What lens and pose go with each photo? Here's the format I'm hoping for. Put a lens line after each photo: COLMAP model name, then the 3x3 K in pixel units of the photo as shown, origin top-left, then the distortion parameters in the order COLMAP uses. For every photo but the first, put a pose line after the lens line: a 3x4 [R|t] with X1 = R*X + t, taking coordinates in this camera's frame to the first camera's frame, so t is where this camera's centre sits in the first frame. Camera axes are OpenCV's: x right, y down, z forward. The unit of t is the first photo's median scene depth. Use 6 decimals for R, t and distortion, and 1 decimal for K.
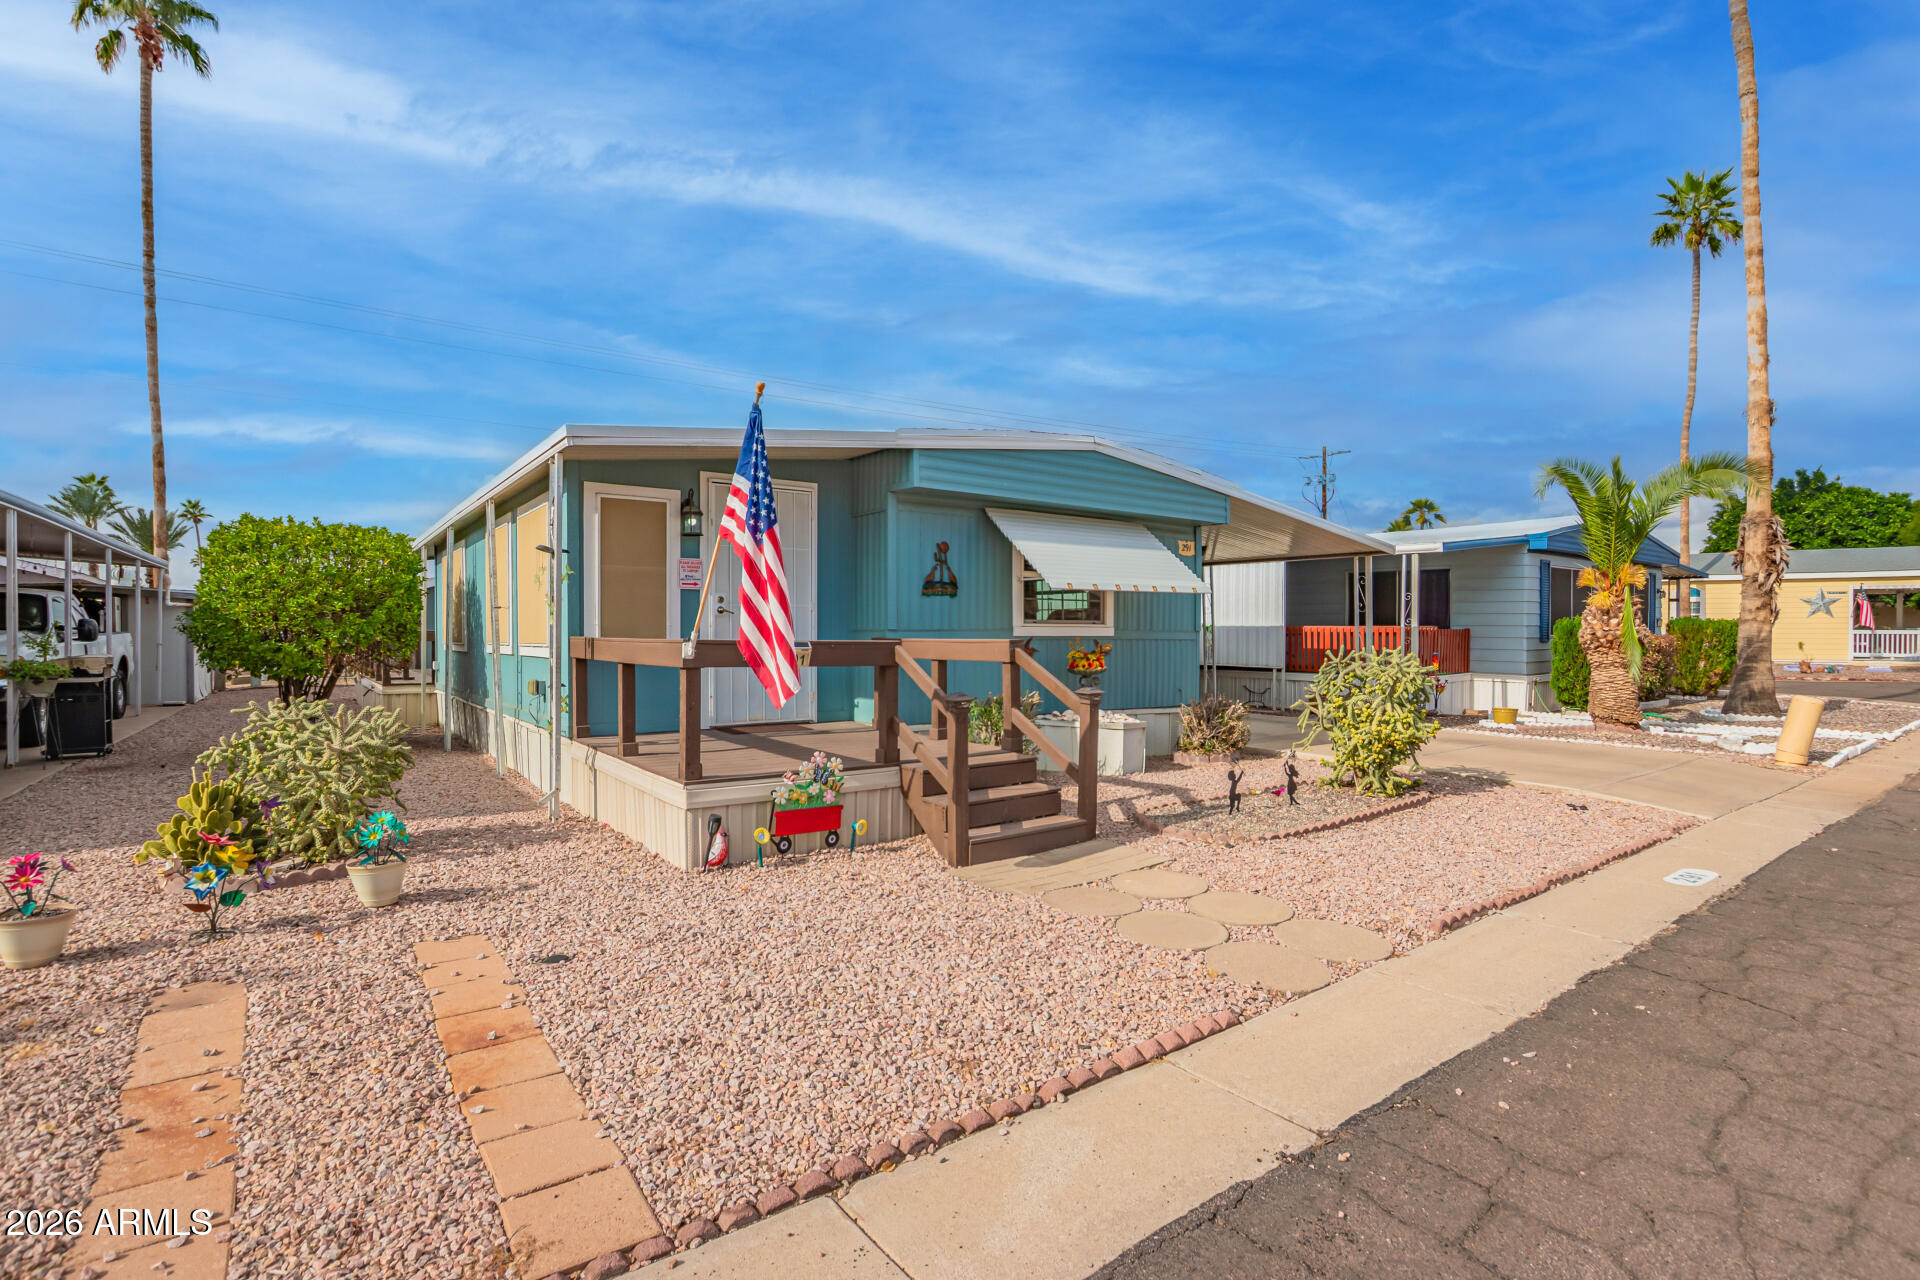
lens RADIAL K [[885.6, 0, 919.2], [0, 885.6, 639.6], [0, 0, 1]] dist [-0.010337, 0.001346]
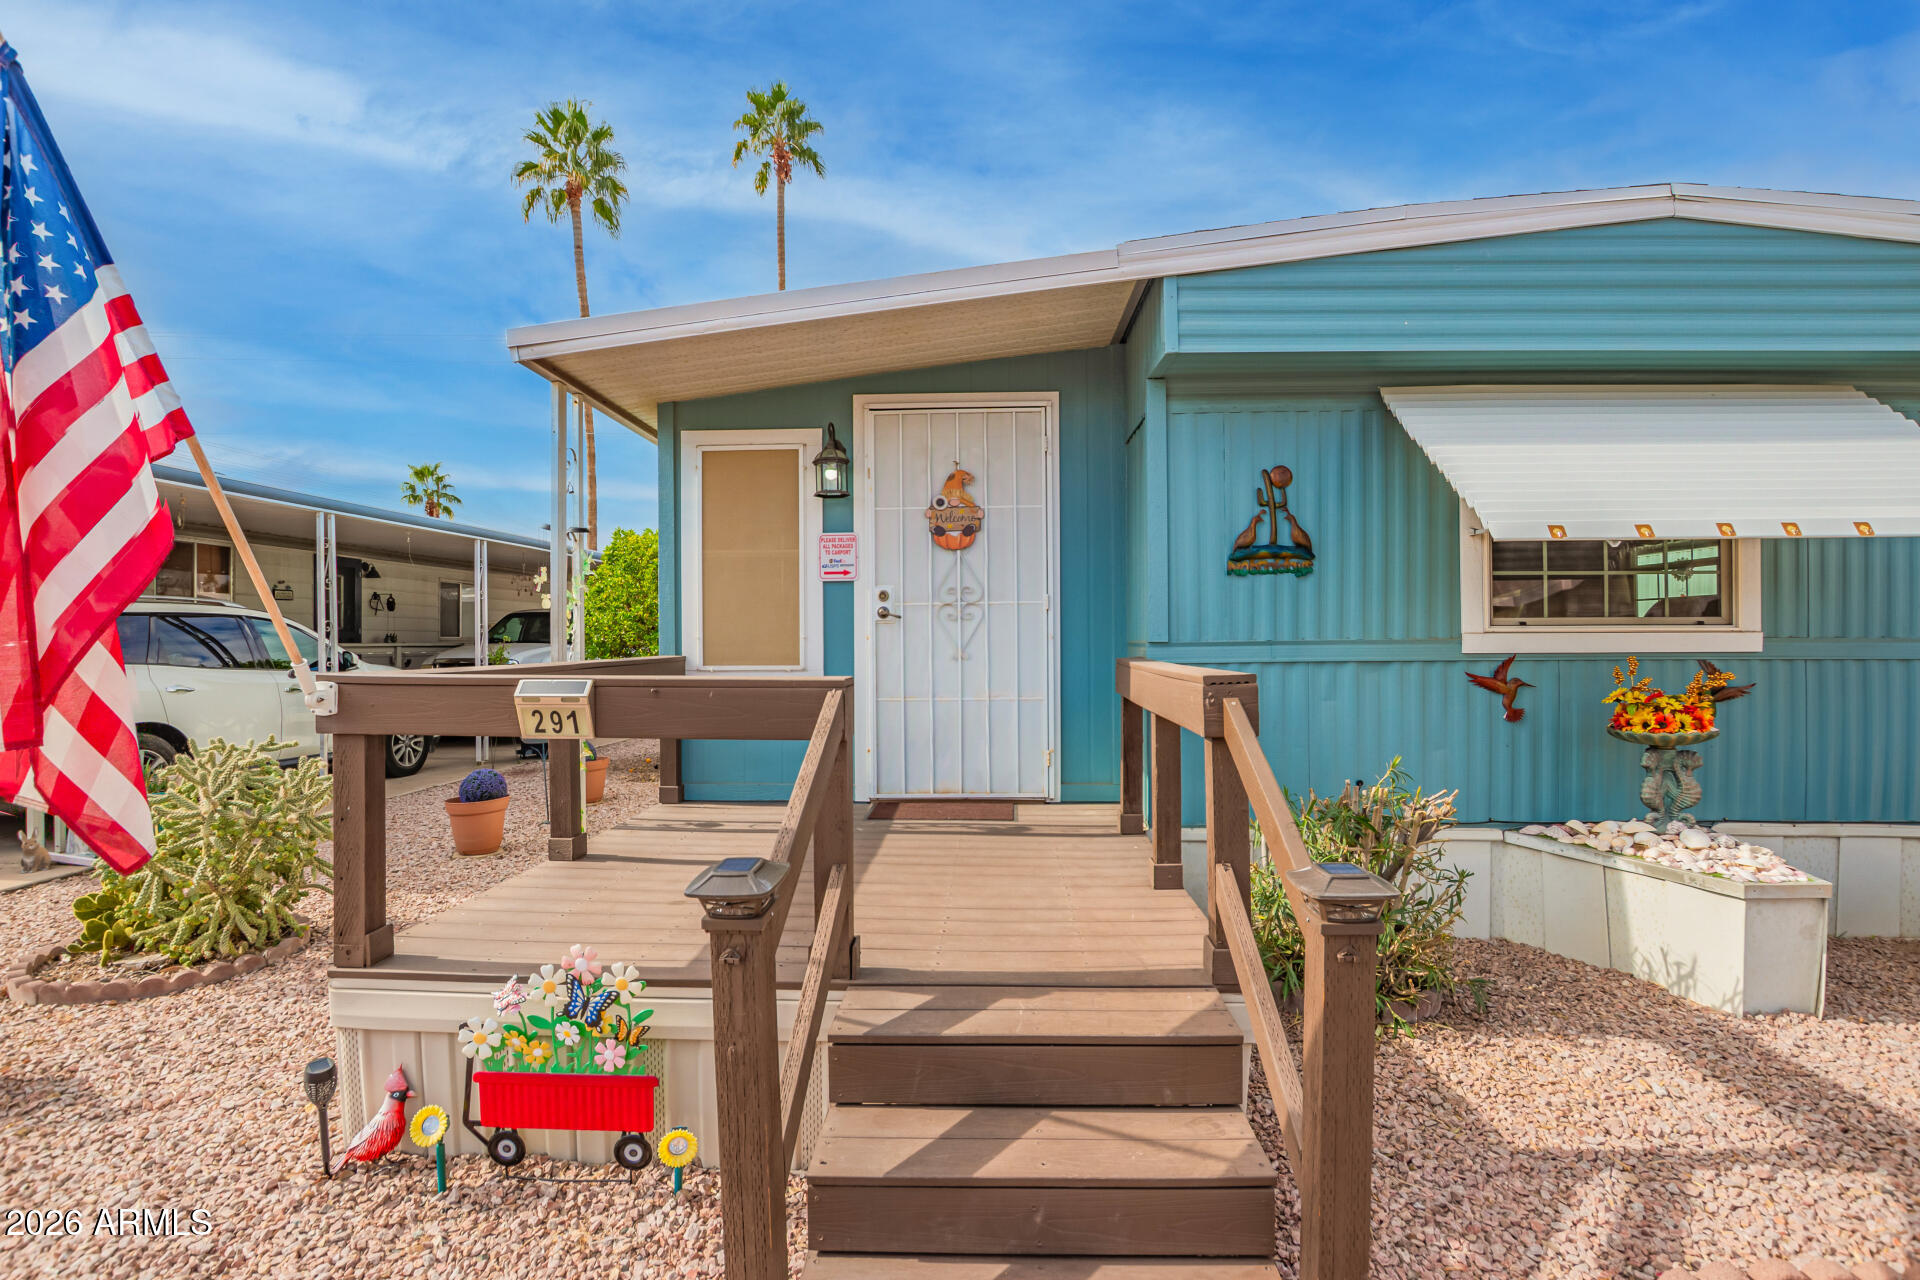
lens RADIAL K [[885.6, 0, 972.0], [0, 885.6, 644.5], [0, 0, 1]] dist [-0.010337, 0.001346]
pose [[0.809820, -0.003383, -0.586668, 0.178666], [0.002077, 0.999994, -0.002899, -0.008355], [0.586674, 0.001129, 0.809822, 0.489041]]
